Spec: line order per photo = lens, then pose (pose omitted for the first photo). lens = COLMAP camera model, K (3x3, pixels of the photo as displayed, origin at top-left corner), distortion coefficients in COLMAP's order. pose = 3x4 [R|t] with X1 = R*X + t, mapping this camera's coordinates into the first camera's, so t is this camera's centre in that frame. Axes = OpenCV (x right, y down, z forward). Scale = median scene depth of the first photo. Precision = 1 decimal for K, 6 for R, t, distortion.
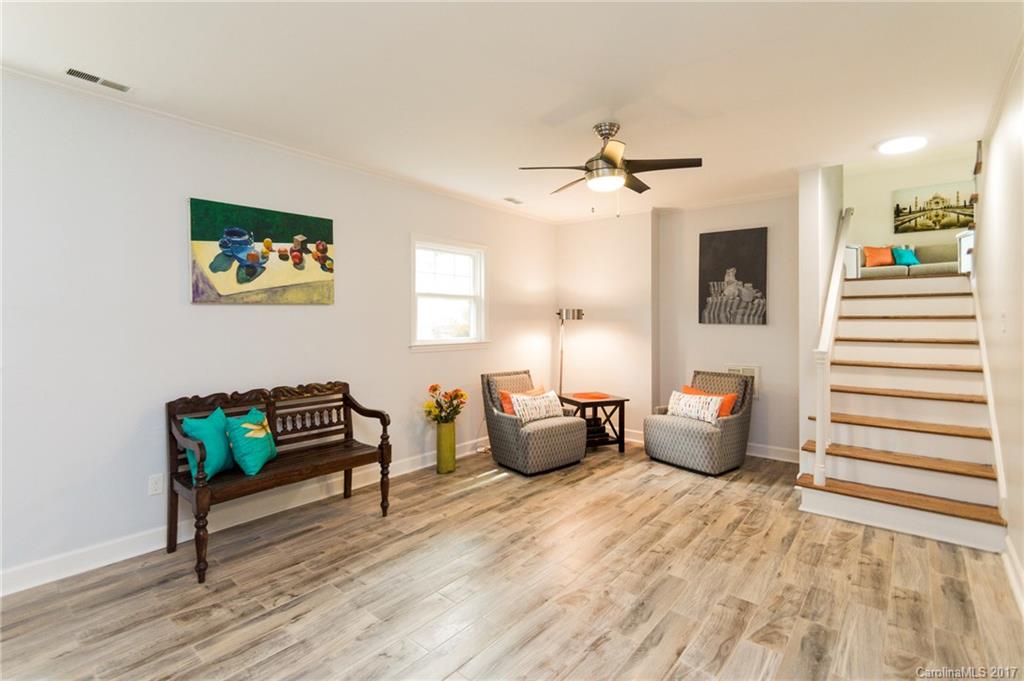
lens RADIAL K [[478.6, 0, 498.8], [0, 478.6, 324.6], [0, 0, 1]] dist [0.000526, -0.000489]
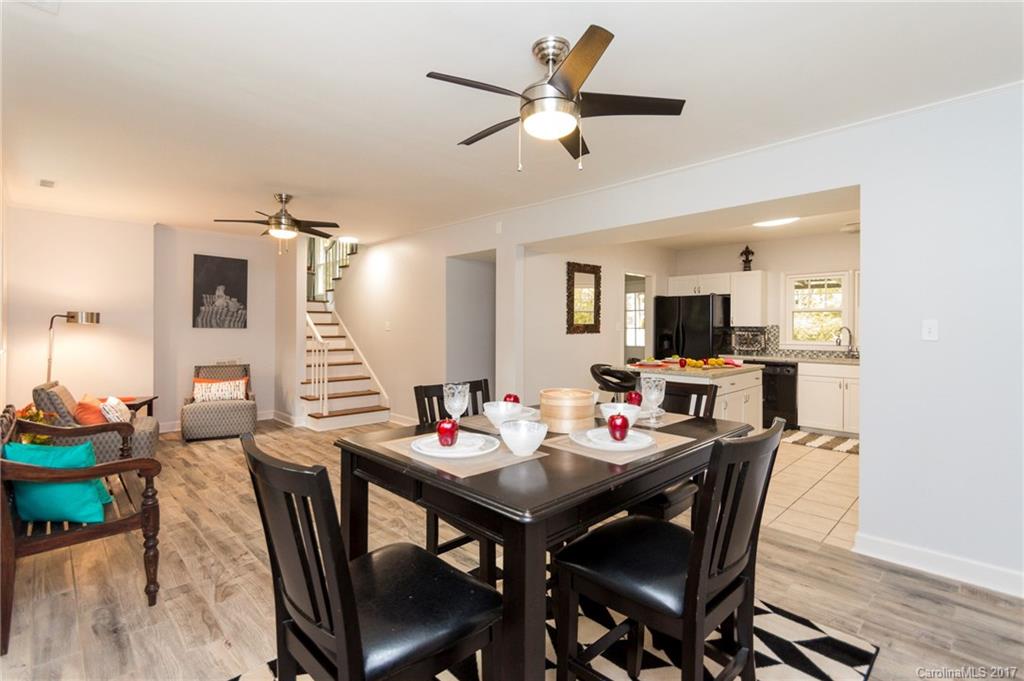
lens RADIAL K [[478.6, 0, 498.8], [0, 478.6, 324.6], [0, 0, 1]] dist [0.000526, -0.000489]
pose [[0.084175, 0.004957, 0.996439, -1.142449], [0.004296, 0.999977, -0.005337, 0.000044], [-0.996442, 0.004730, 0.084152, 0.189242]]
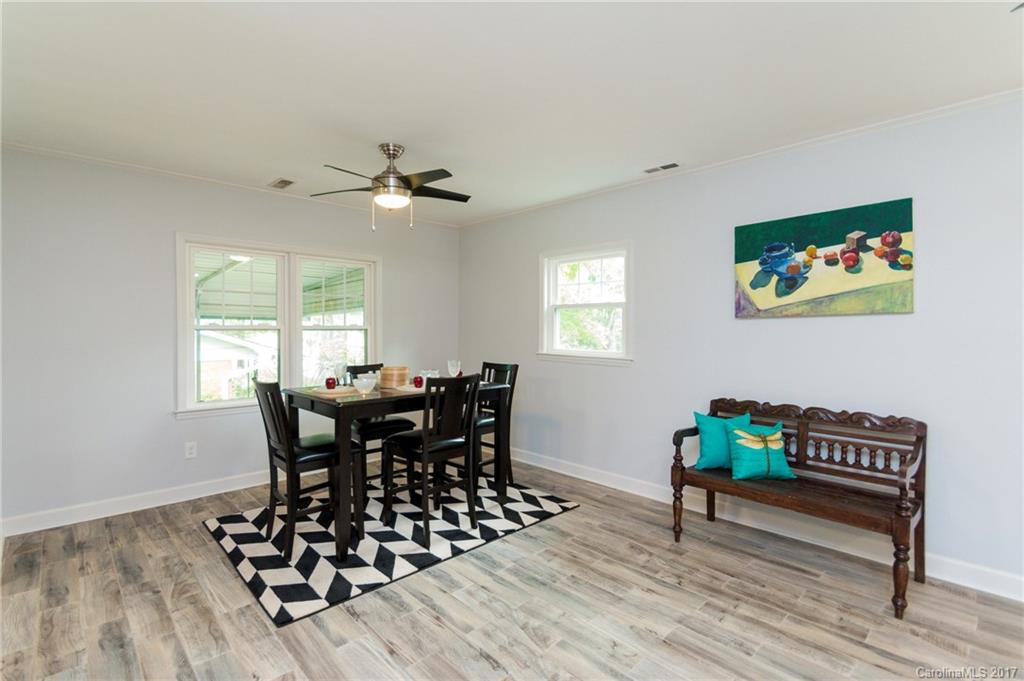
lens RADIAL K [[470.9, 0, 502.4], [0, 470.9, 343.1], [0, 0, 1]] dist [-0.000295, -0.000330]
pose [[-0.089294, 0.027290, -0.995631, 0.488725], [-0.011741, 0.999526, 0.028450, -0.009864], [0.995936, 0.014230, -0.088931, 0.494401]]
